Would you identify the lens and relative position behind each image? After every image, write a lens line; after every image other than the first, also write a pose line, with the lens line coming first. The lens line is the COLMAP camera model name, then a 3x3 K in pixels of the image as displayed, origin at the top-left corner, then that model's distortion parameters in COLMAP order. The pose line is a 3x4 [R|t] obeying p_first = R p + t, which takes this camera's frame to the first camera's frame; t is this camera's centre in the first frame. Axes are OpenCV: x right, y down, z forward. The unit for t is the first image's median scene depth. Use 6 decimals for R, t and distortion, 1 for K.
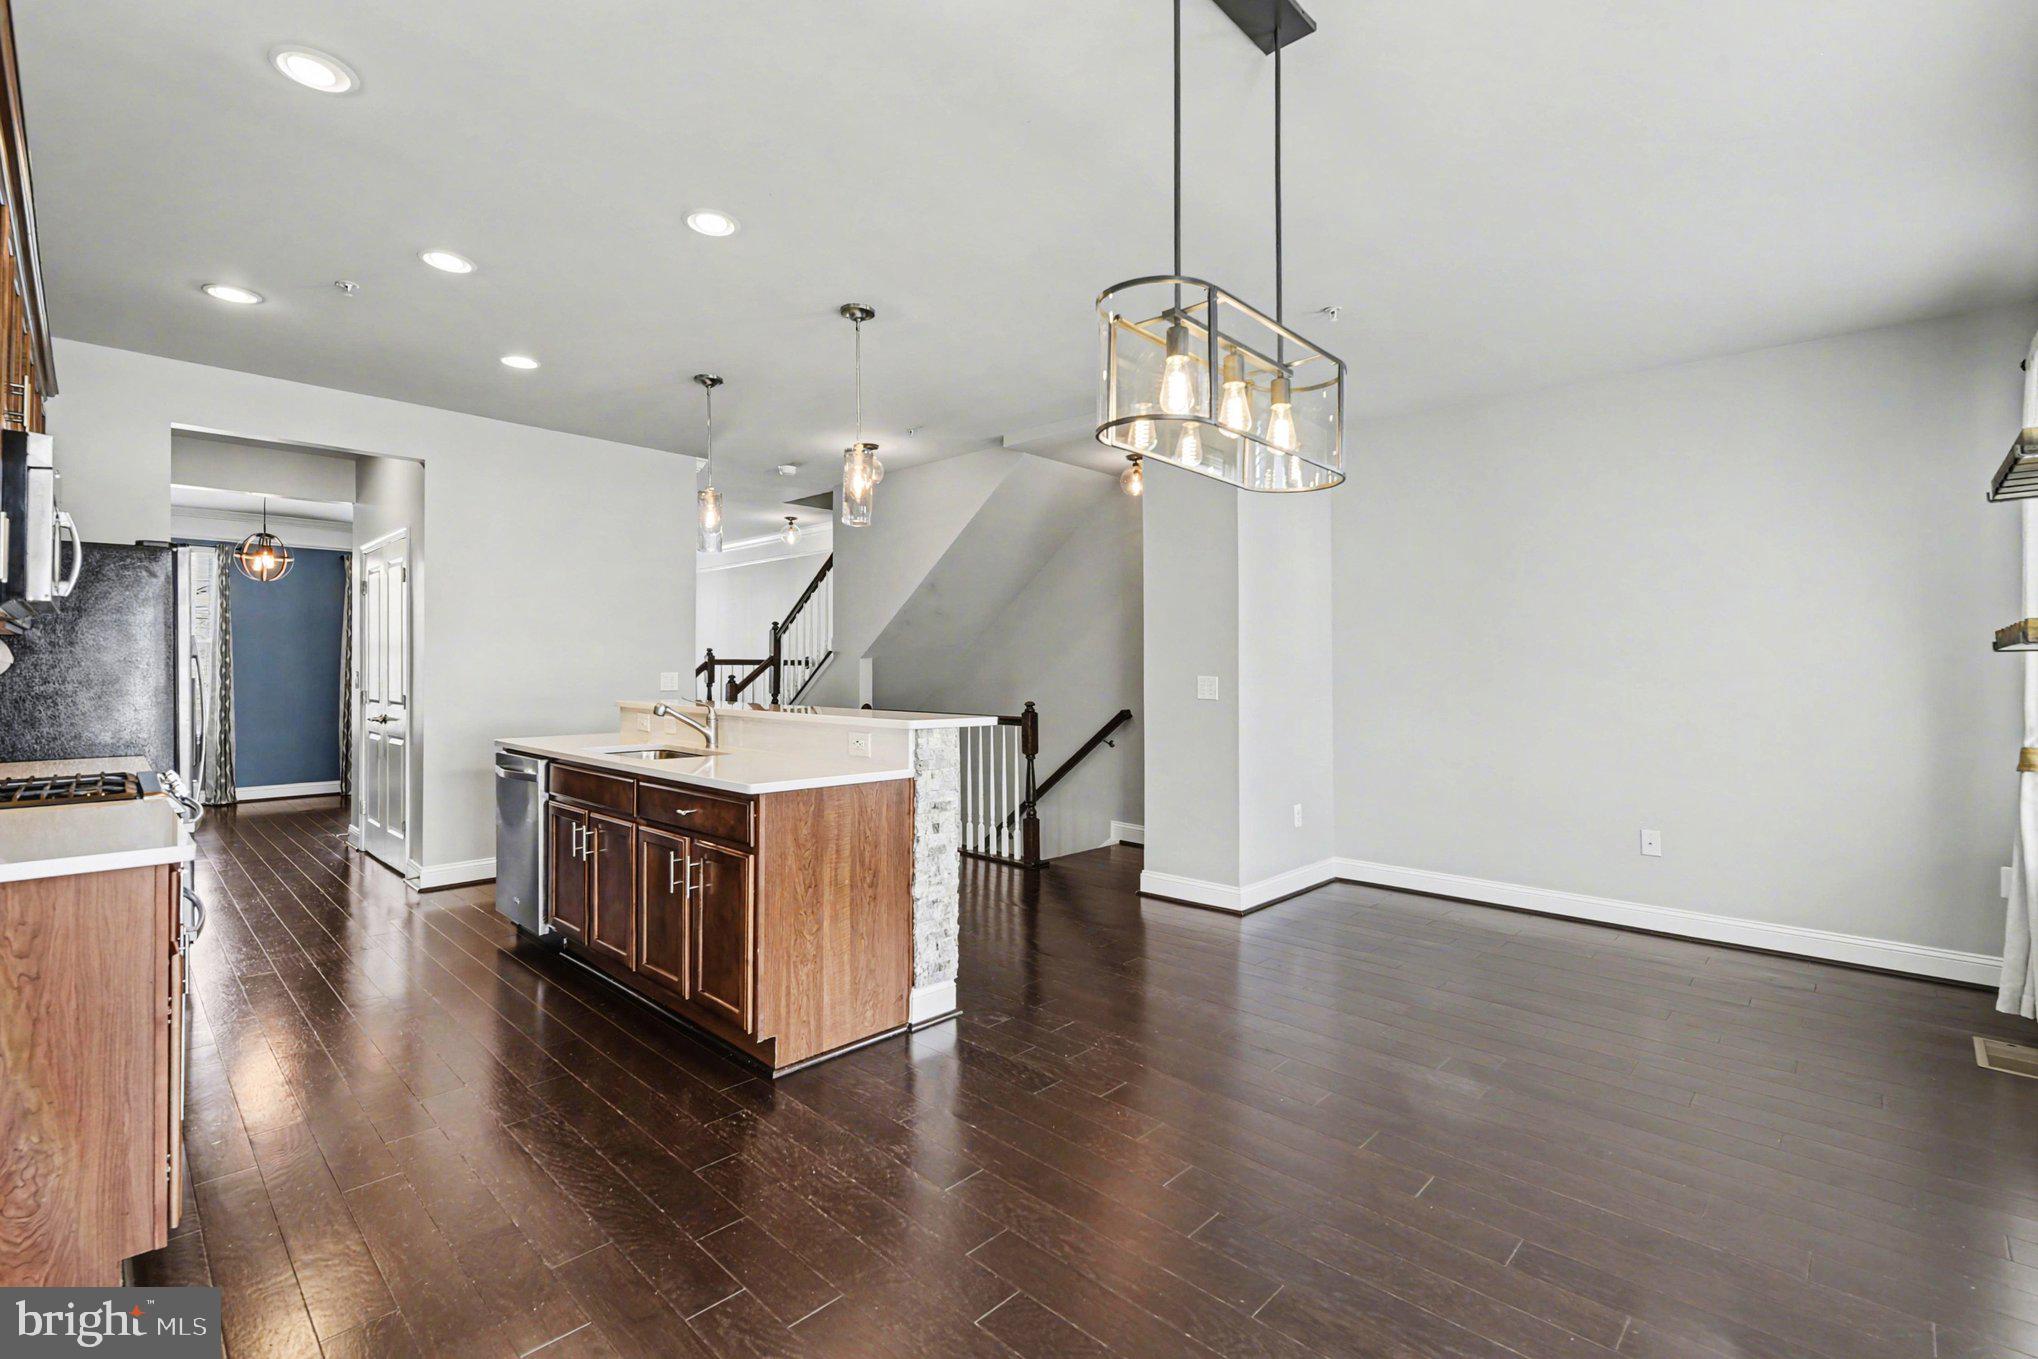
lens RADIAL K [[886.0, 0, 1019.0], [0, 886.0, 679.5], [0, 0, 1]] dist [-0.001442, -0.000356]
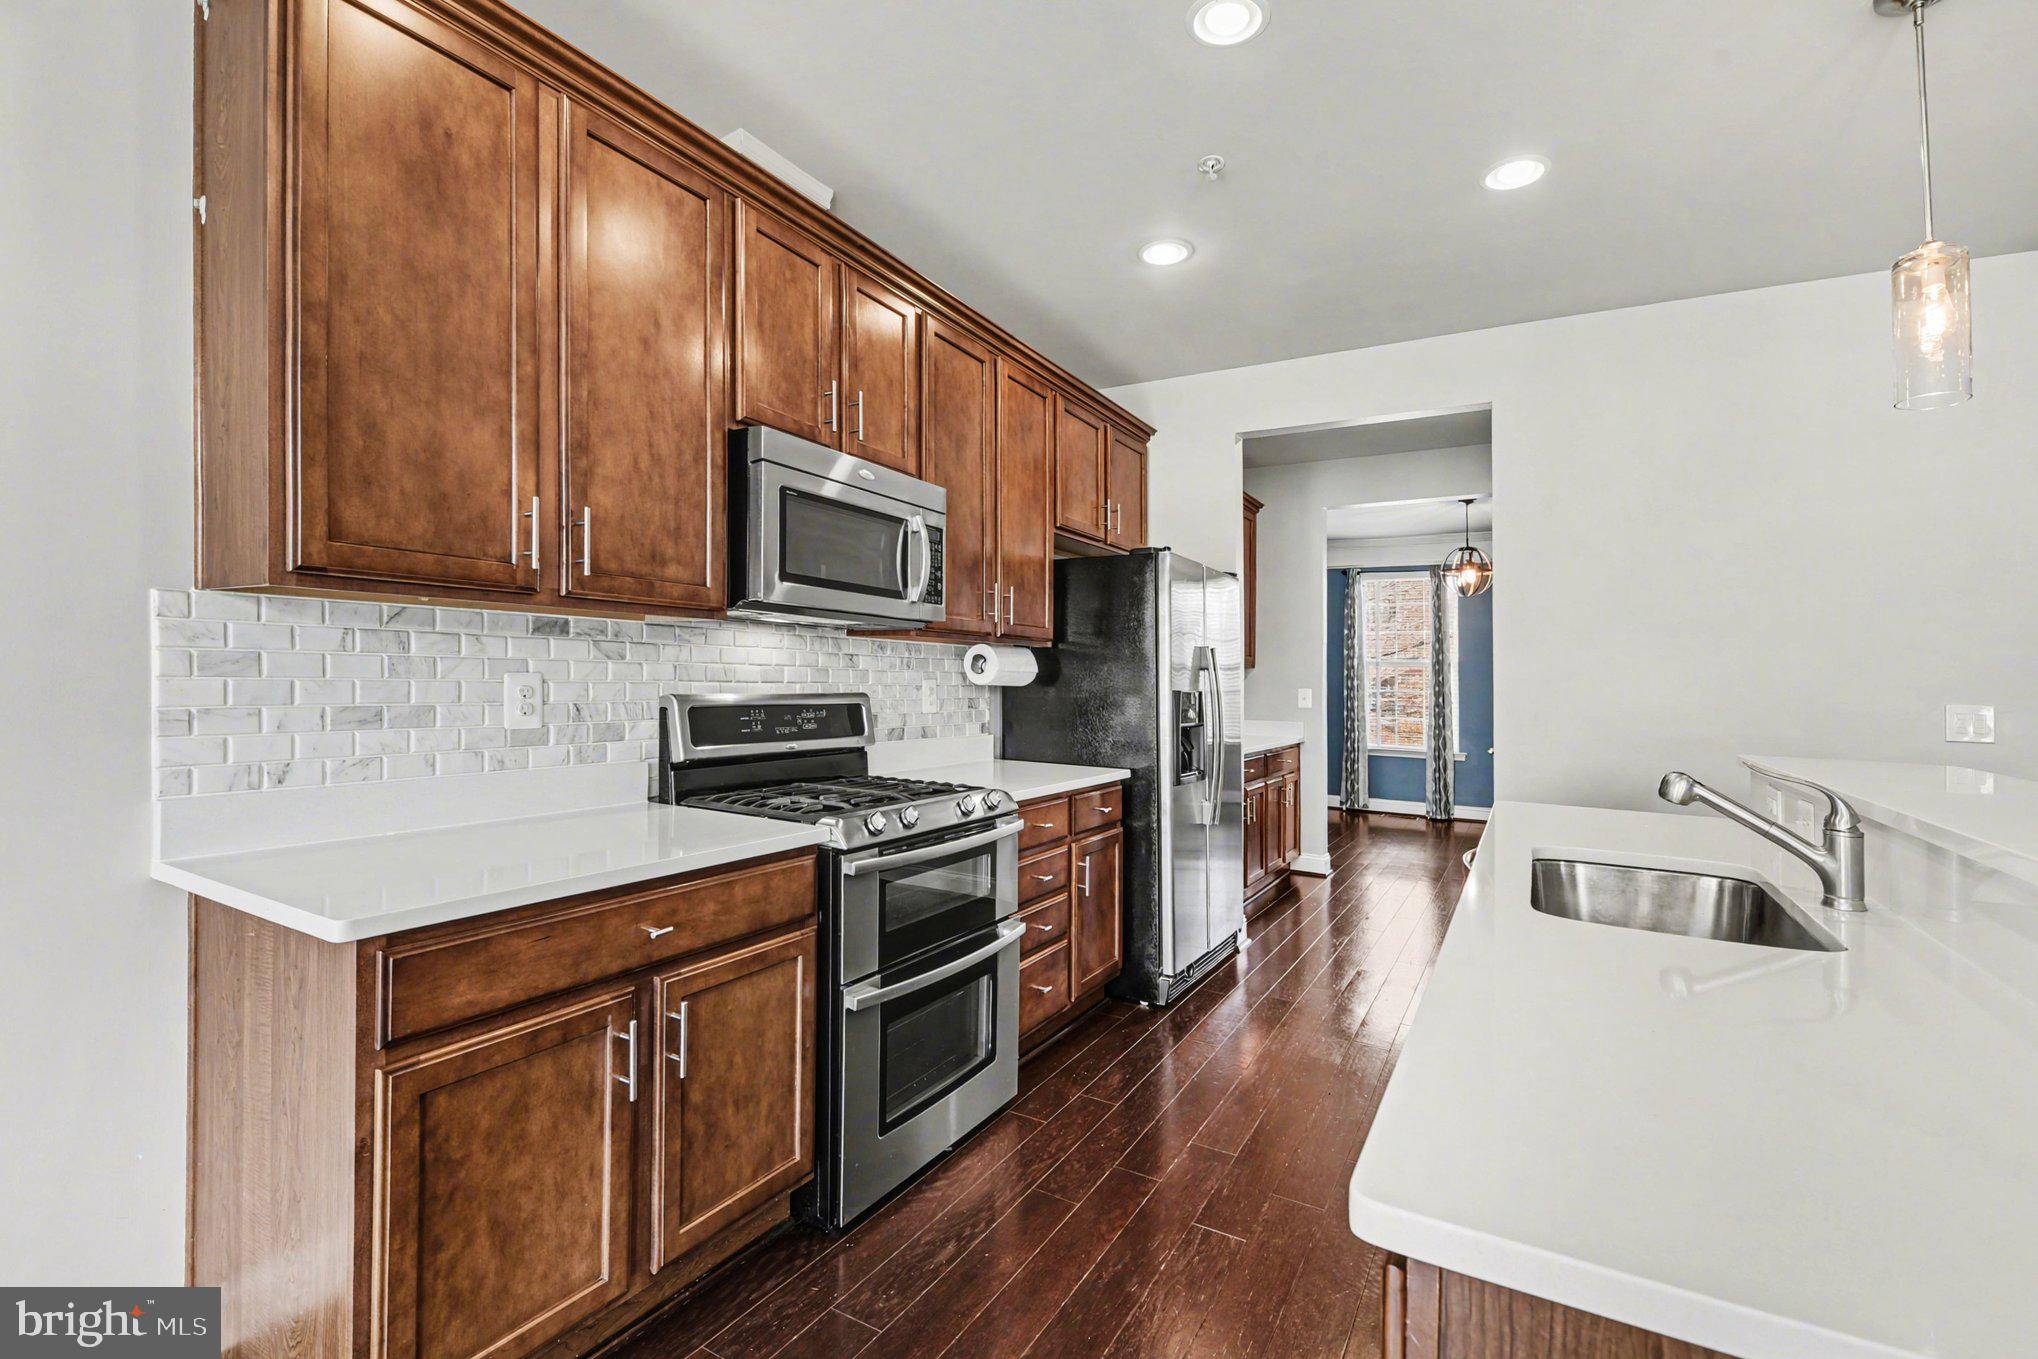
lens RADIAL K [[886.0, 0, 1019.0], [0, 886.0, 679.5], [0, 0, 1]] dist [-0.001442, -0.000356]
pose [[0.266209, -0.006587, -0.963893, -0.078184], [-0.014435, 0.999837, -0.010819, -0.006708], [0.963807, 0.016794, 0.266070, 0.509895]]
